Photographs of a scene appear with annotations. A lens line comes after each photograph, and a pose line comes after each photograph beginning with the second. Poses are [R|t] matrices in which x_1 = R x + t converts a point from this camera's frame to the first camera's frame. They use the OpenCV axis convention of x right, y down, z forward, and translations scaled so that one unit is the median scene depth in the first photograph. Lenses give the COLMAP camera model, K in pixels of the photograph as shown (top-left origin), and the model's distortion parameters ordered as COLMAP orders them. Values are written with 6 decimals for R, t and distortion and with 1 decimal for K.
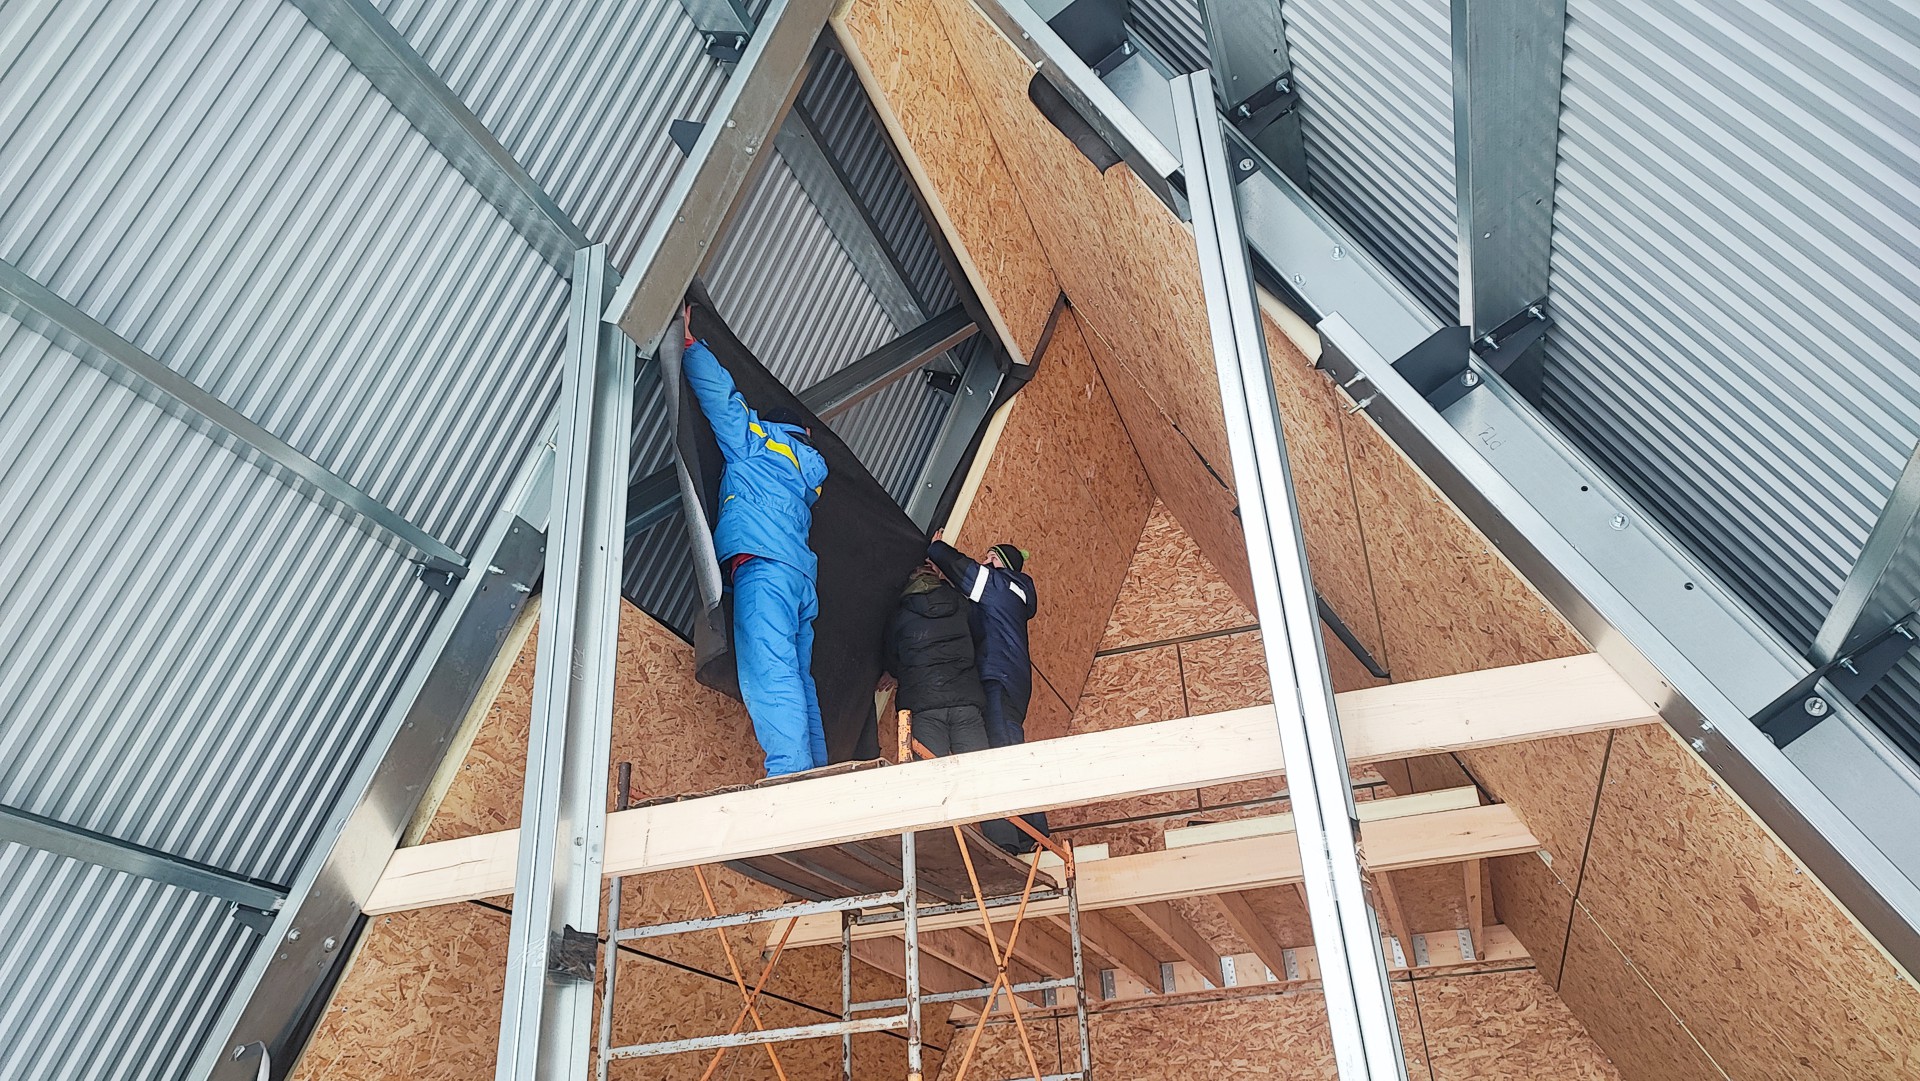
lens RADIAL K [[1413.2, 0, 965.8], [0, 1413.2, 565.1], [0, 0, 1]] dist [0.075705, -0.002021]
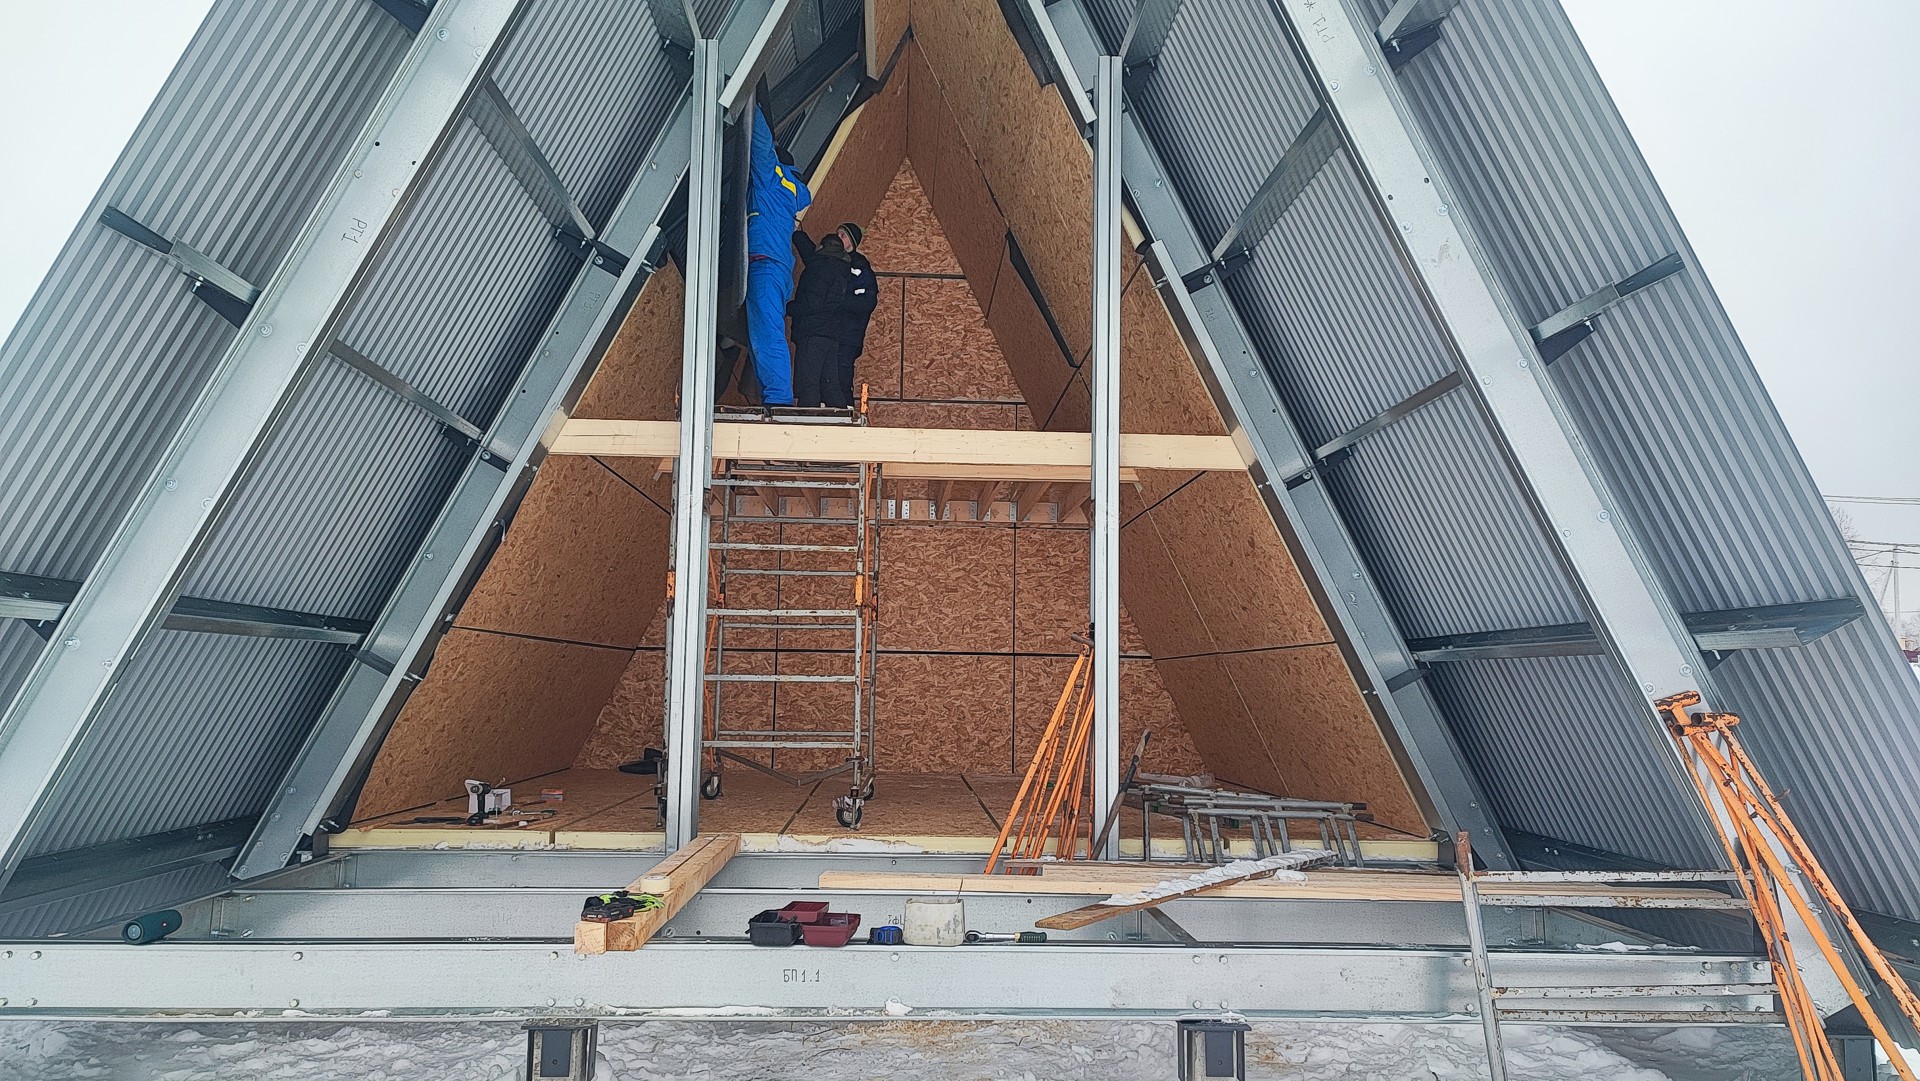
lens RADIAL K [[1373.0, 0, 960.0], [0, 1373.0, 540.5], [0, 0, 1]] dist [0.168263, 0.000054]
pose [[0.928768, 0.112472, 0.353185, -0.498284], [-0.225531, 0.927648, 0.297668, -0.242477], [-0.294153, -0.356118, 0.886935, -0.597923]]
